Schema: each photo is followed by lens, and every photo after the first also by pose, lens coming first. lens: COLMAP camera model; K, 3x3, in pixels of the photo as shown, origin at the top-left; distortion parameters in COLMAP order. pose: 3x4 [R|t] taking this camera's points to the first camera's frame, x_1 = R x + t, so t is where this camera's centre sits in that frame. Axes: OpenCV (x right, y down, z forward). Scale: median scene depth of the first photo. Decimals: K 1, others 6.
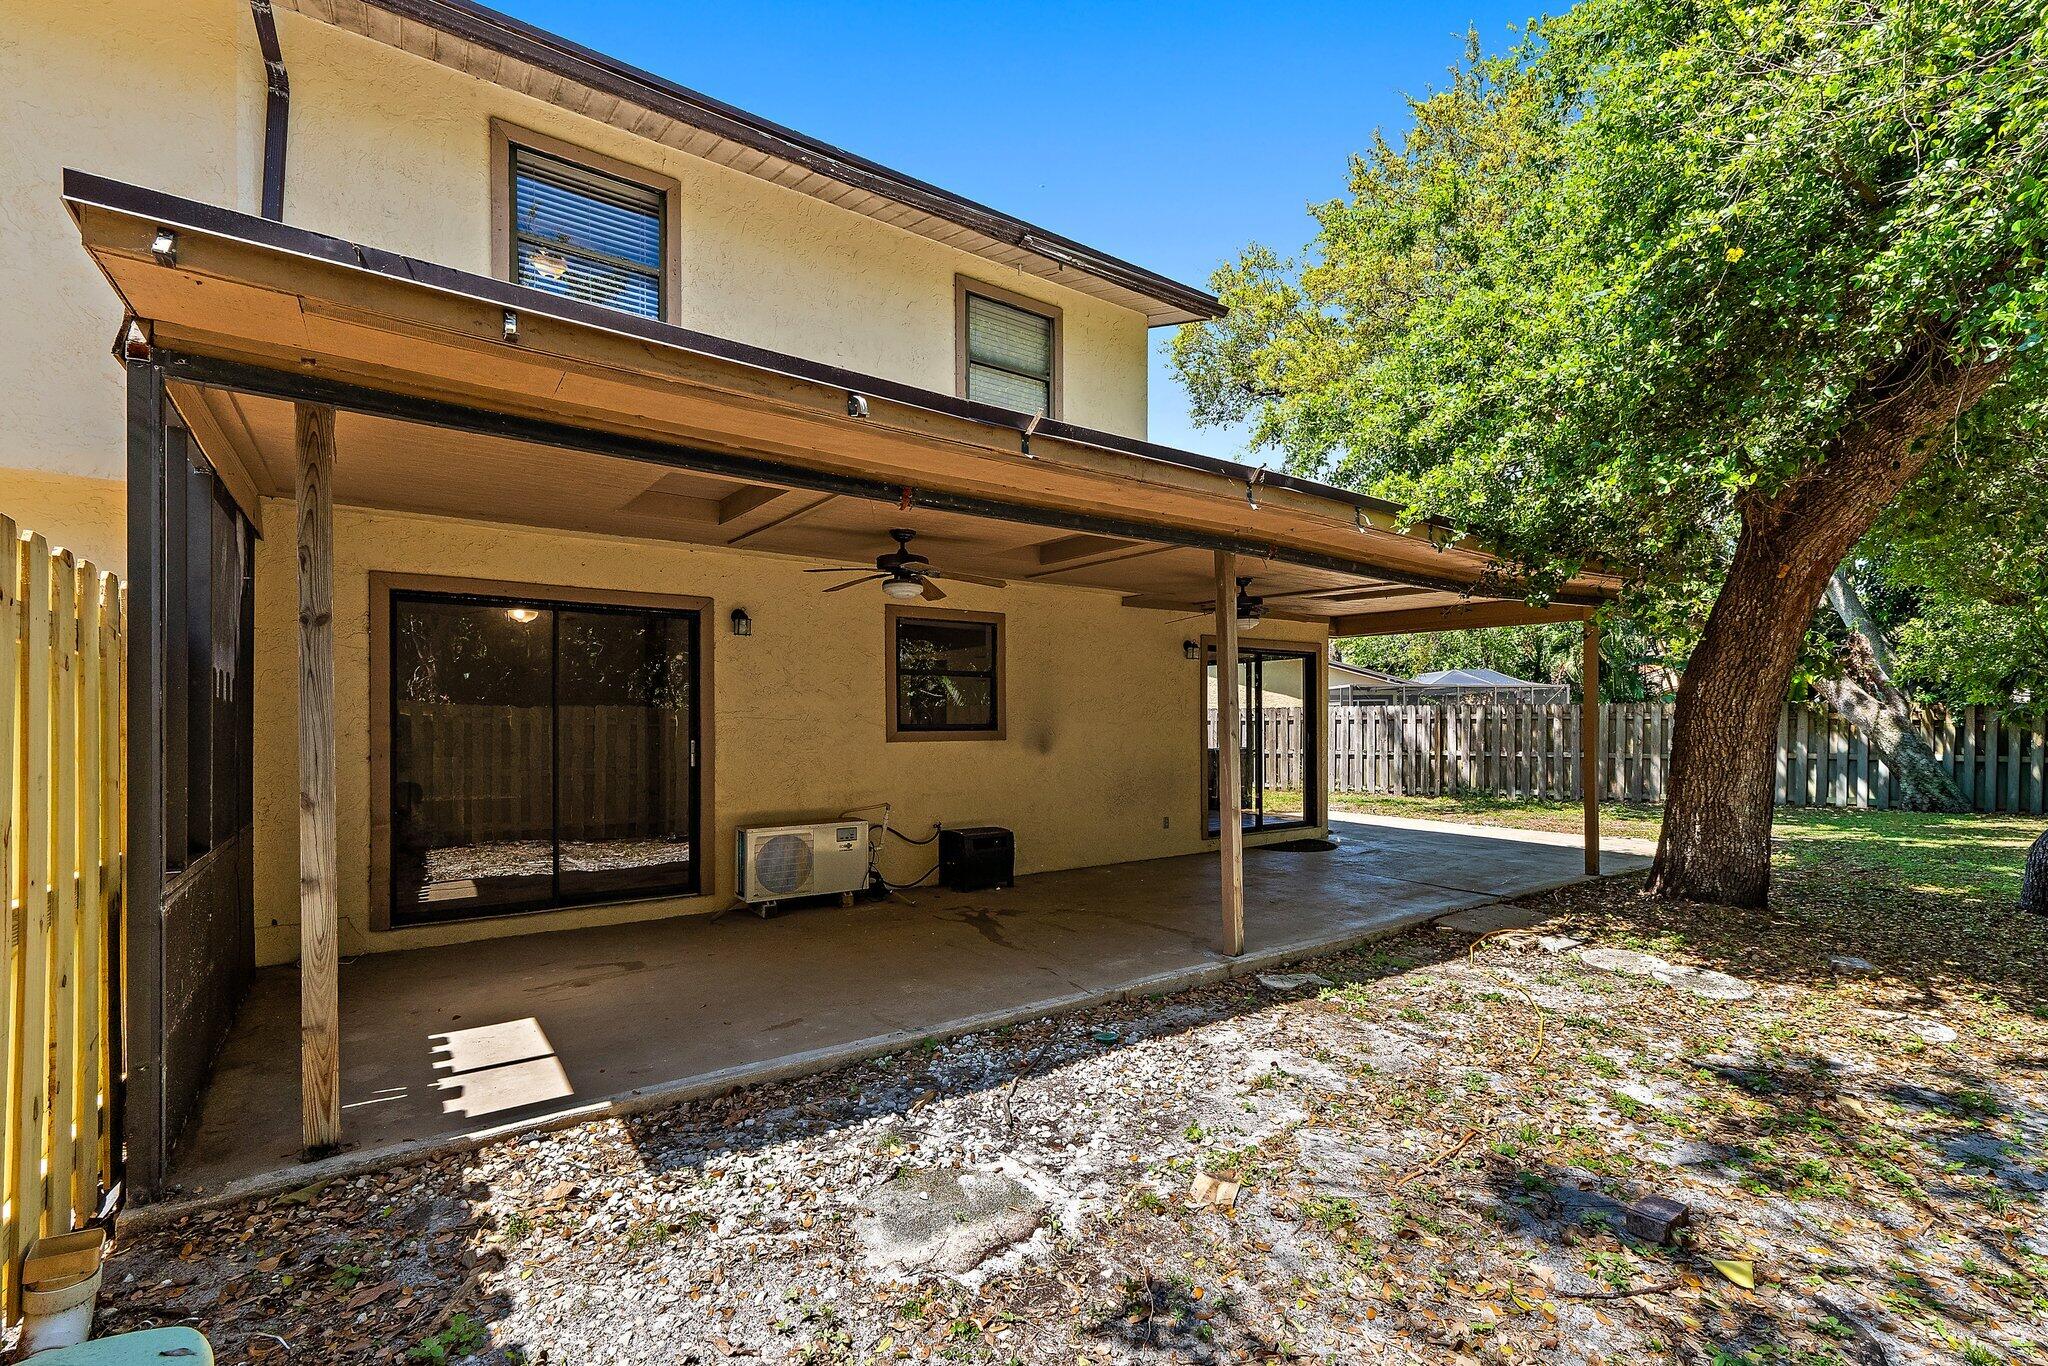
lens RADIAL K [[879.0, 0, 1032.7], [0, 879.0, 713.8], [0, 0, 1]] dist [0.006431, -0.000106]
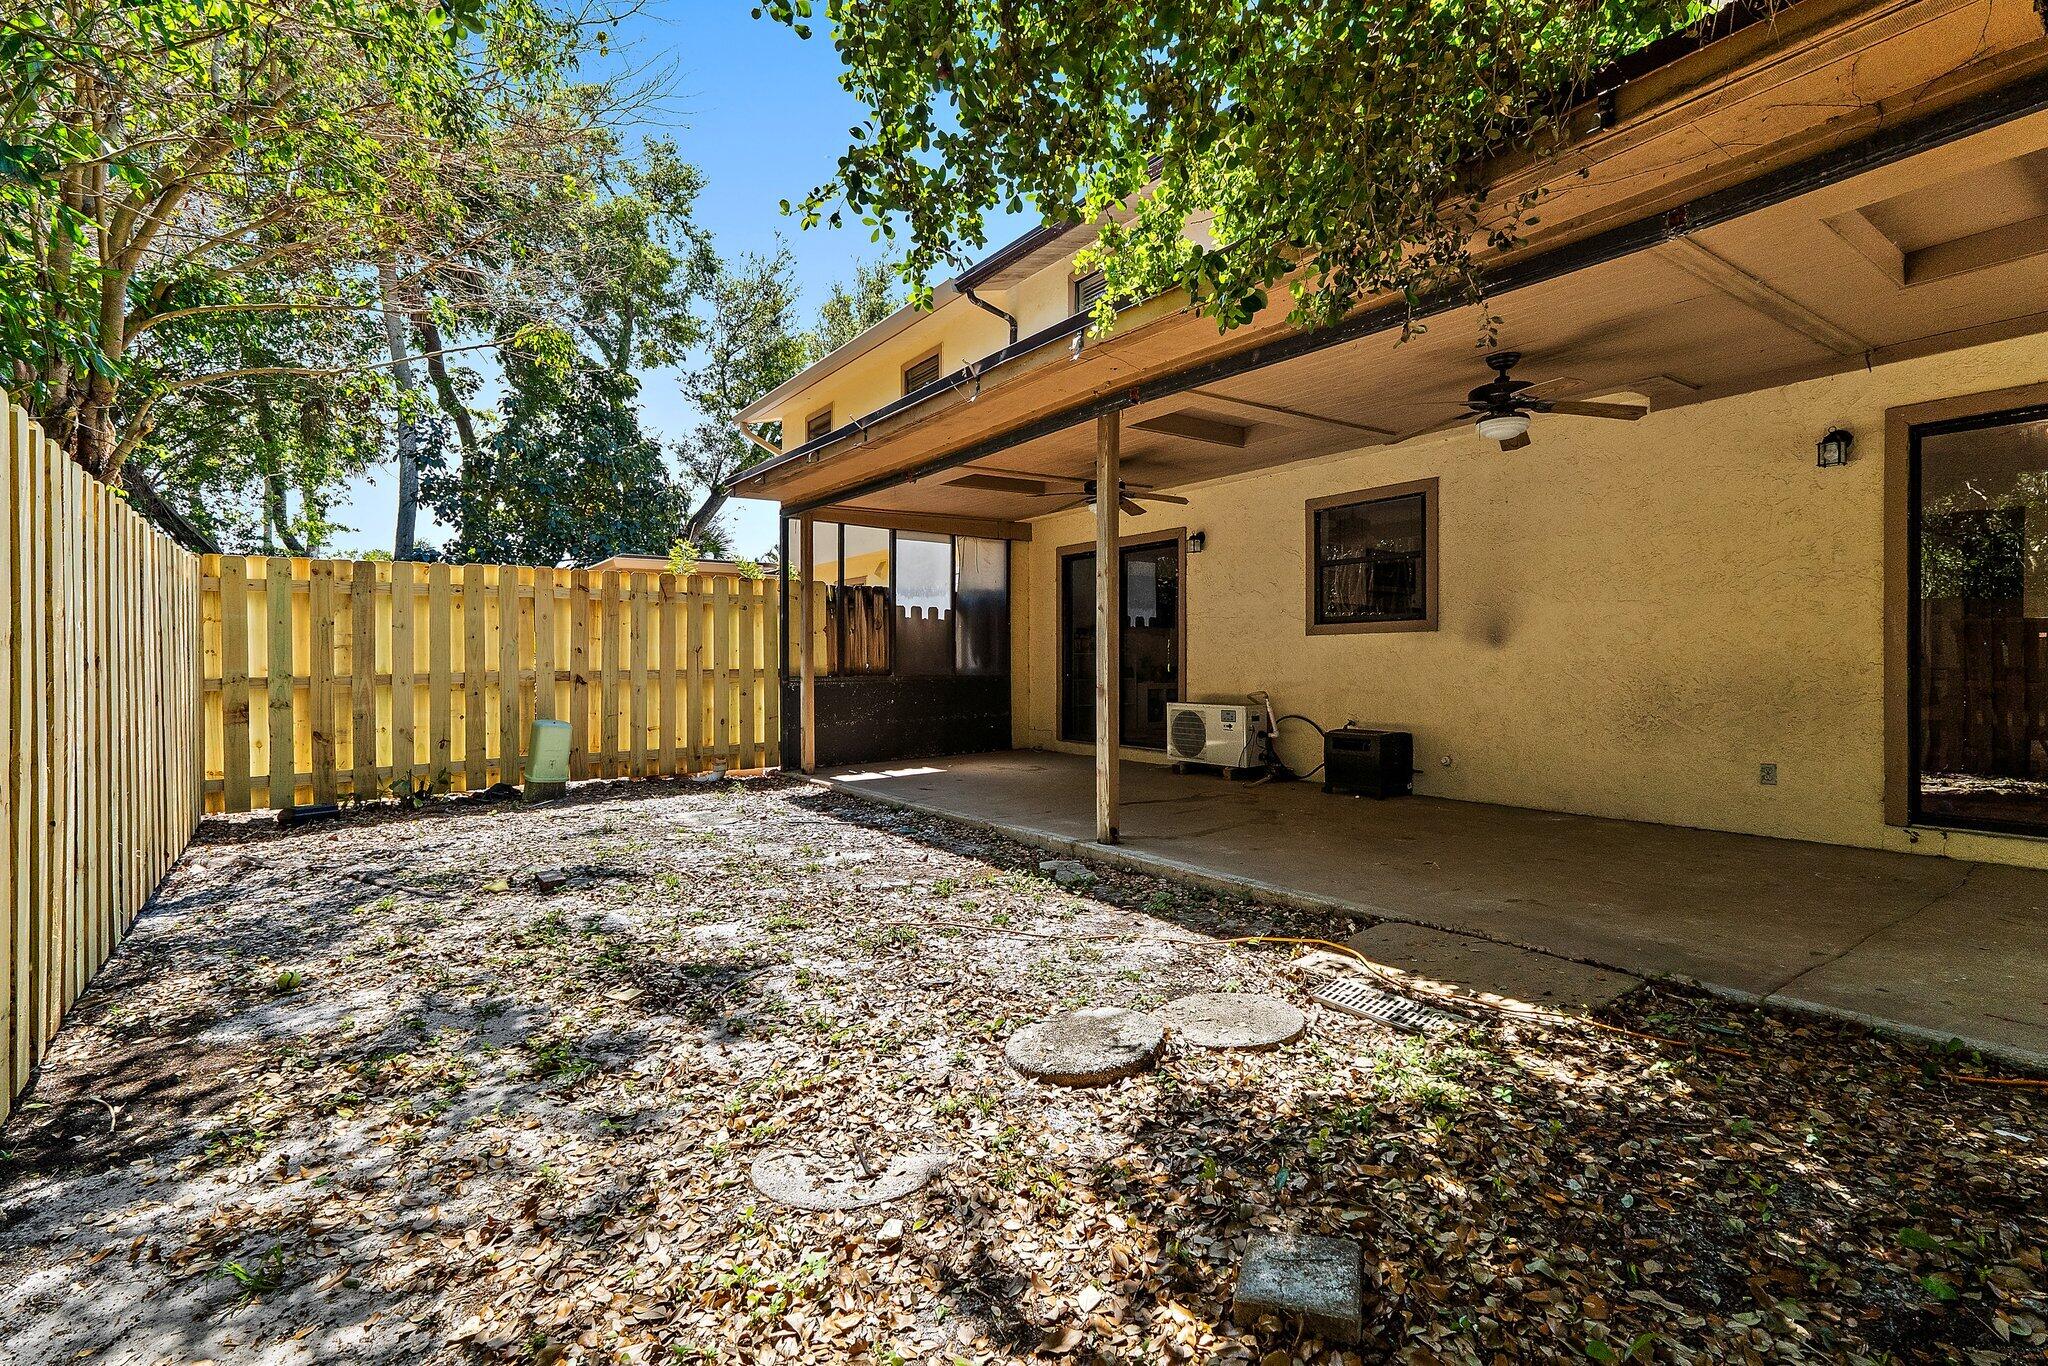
lens RADIAL K [[869.1, 0, 1025.5], [0, 869.1, 661.0], [0, 0, 1]] dist [-0.000032, -0.000076]
pose [[0.067155, 0.001056, -0.997742, 0.810106], [0.013791, 0.999903, 0.001987, 0.054817], [0.997647, -0.013893, 0.067134, 0.604987]]
